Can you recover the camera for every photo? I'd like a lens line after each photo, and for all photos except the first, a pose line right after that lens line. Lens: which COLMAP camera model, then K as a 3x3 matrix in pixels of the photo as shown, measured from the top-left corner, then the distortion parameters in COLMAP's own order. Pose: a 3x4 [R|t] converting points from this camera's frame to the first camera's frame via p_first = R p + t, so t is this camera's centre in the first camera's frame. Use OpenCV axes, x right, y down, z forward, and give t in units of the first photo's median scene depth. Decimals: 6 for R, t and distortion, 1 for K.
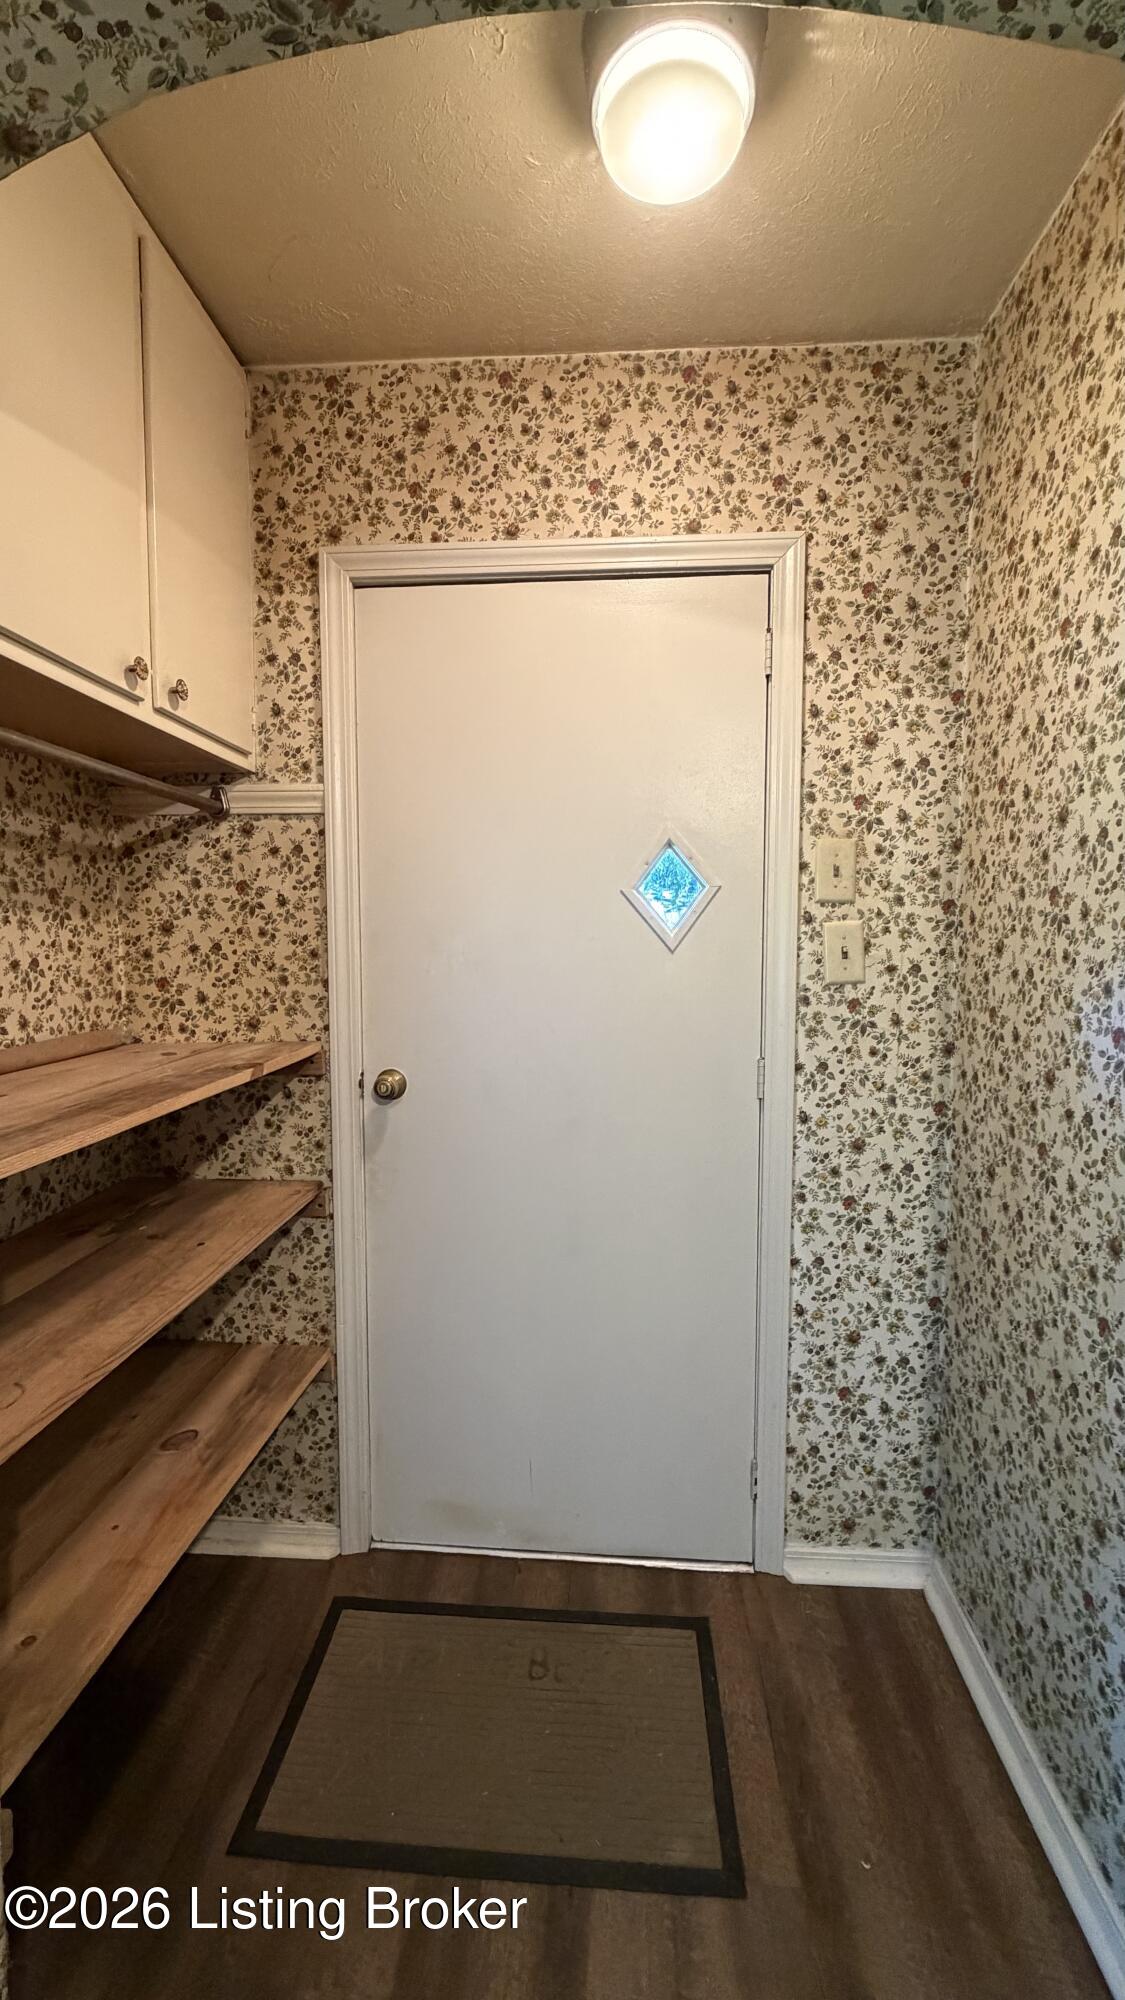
lens RADIAL K [[796.1, 0, 563.8], [0, 796.1, 986.2], [0, 0, 1]] dist [0.001346, 0.000003]
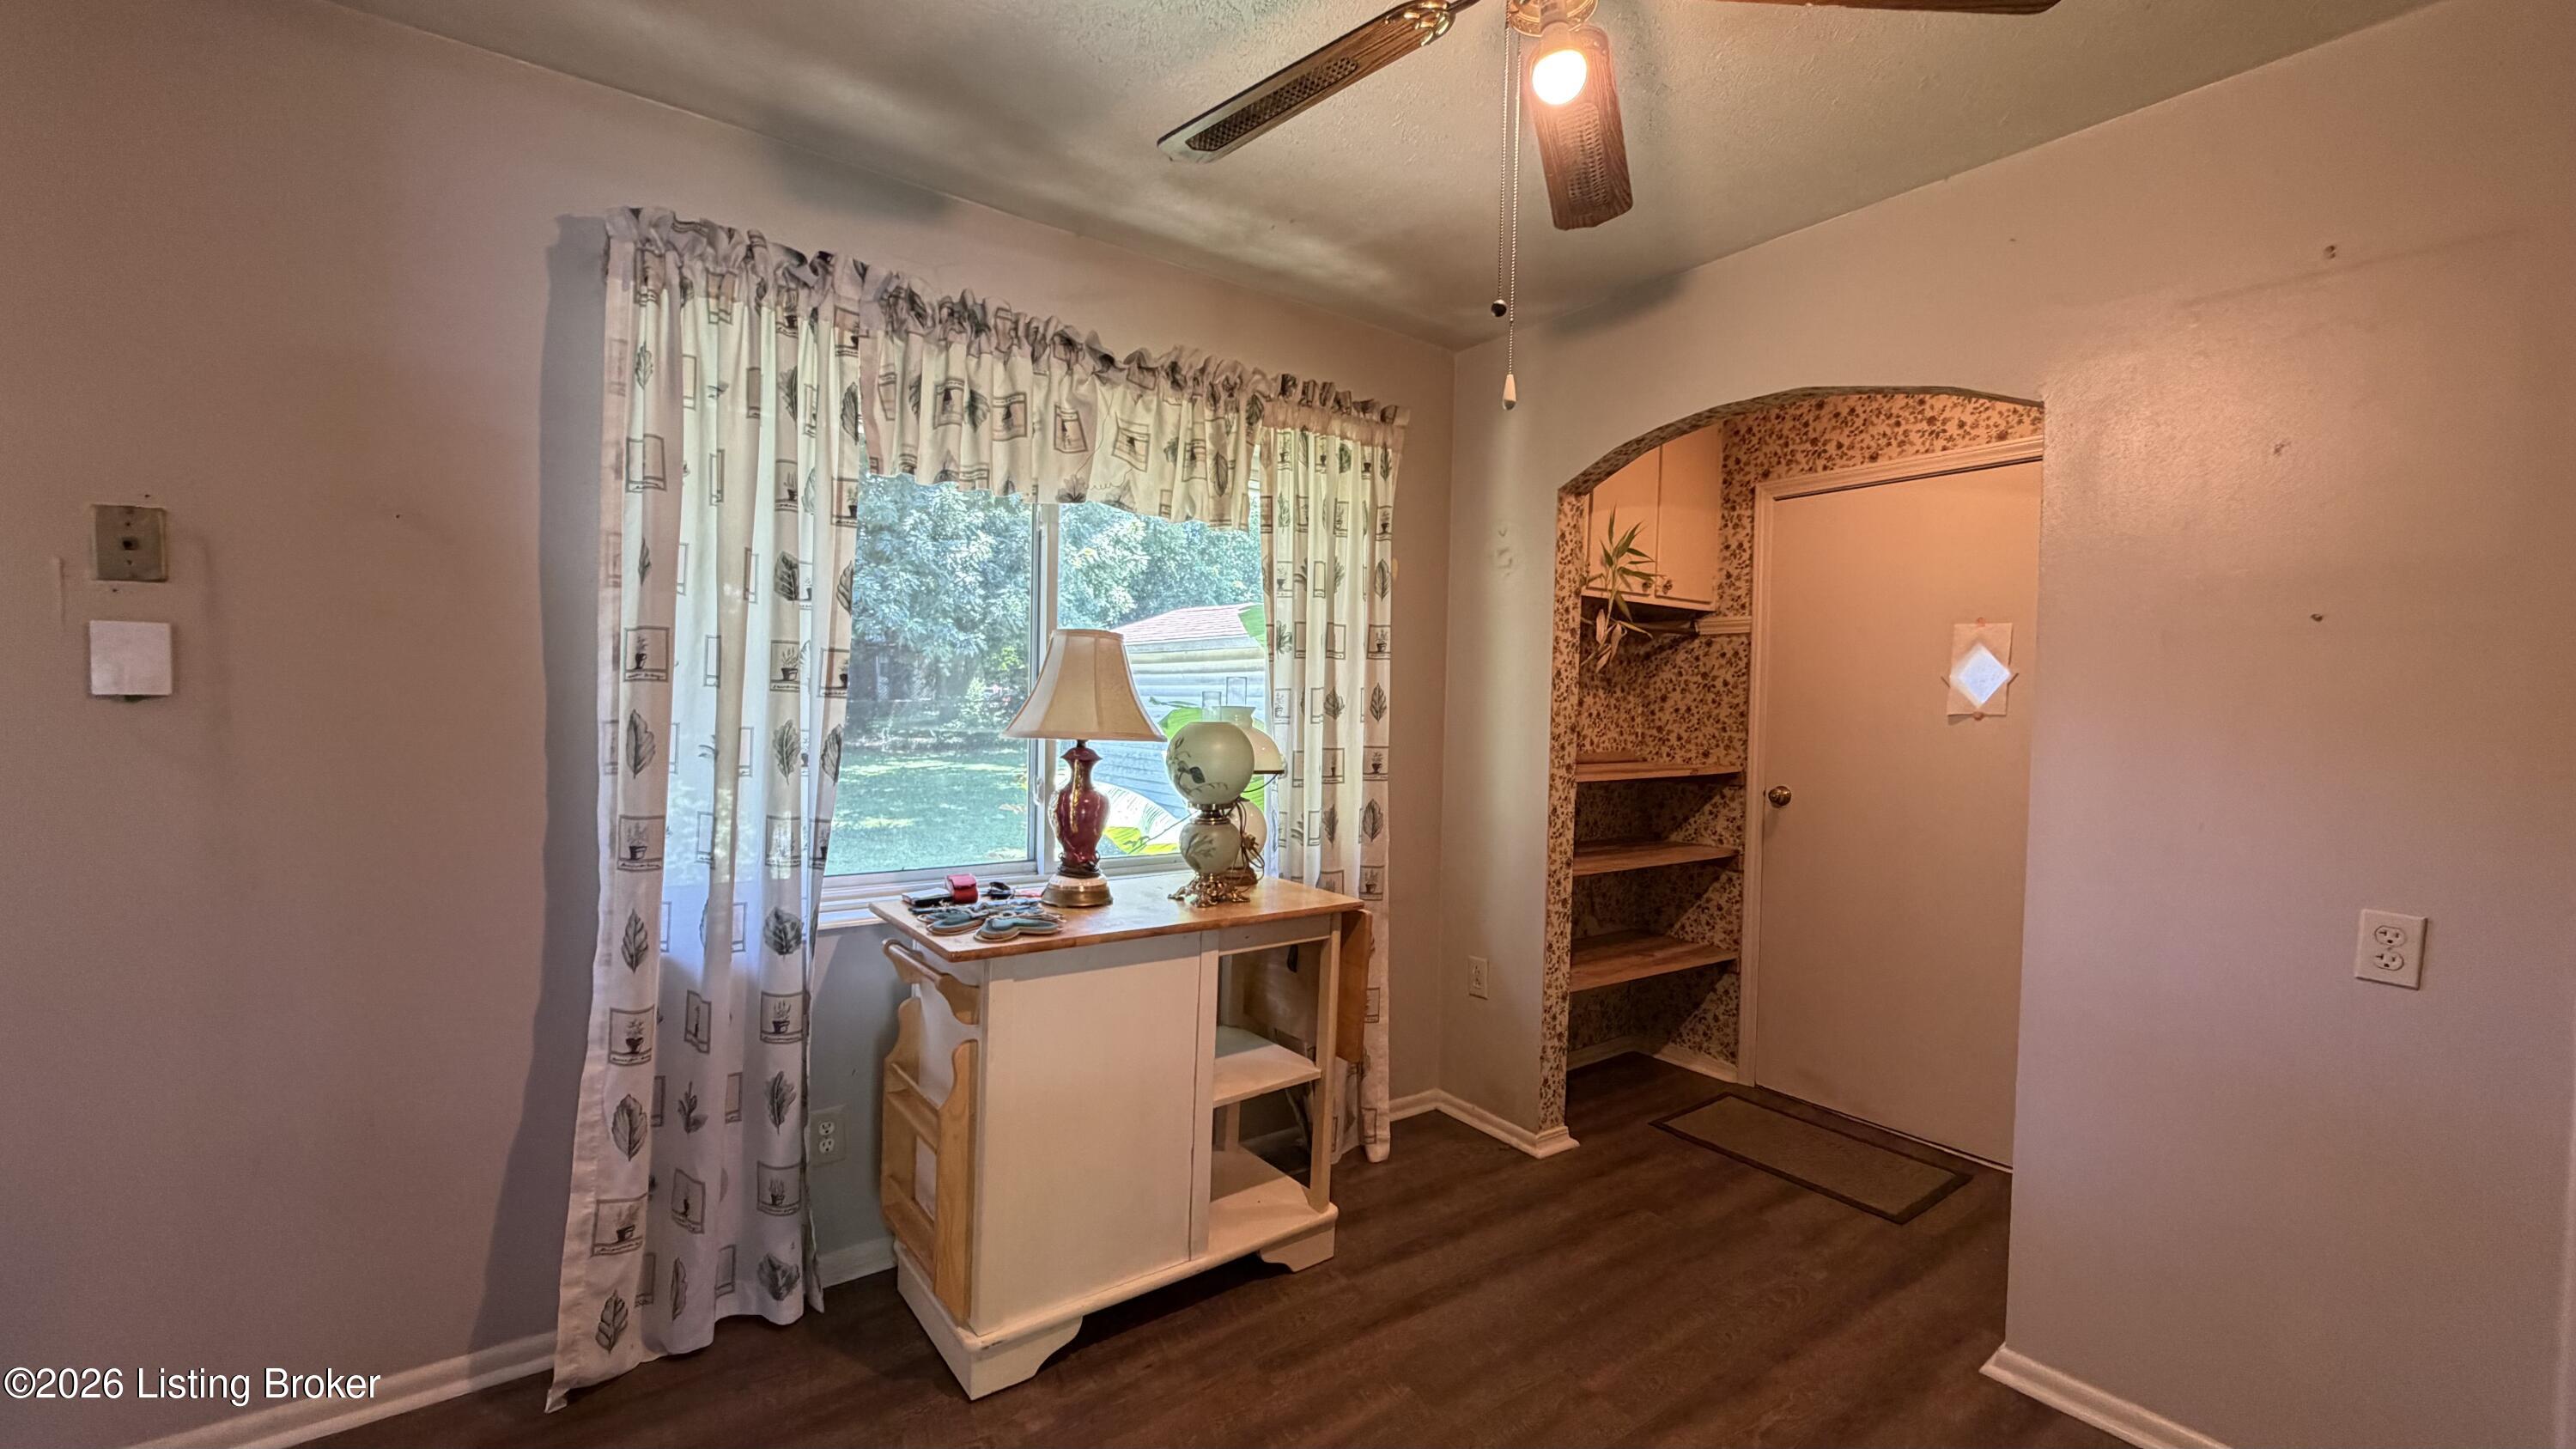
lens RADIAL K [[1025.5, 0, 1285.3], [0, 1025.5, 725.1], [0, 0, 1]] dist [0.001346, 0.000003]
pose [[0.635876, 0.032288, -0.771116, 0.772709], [-0.076373, 0.996853, -0.021239, 0.105476], [0.768003, 0.072397, 0.636341, -1.167434]]
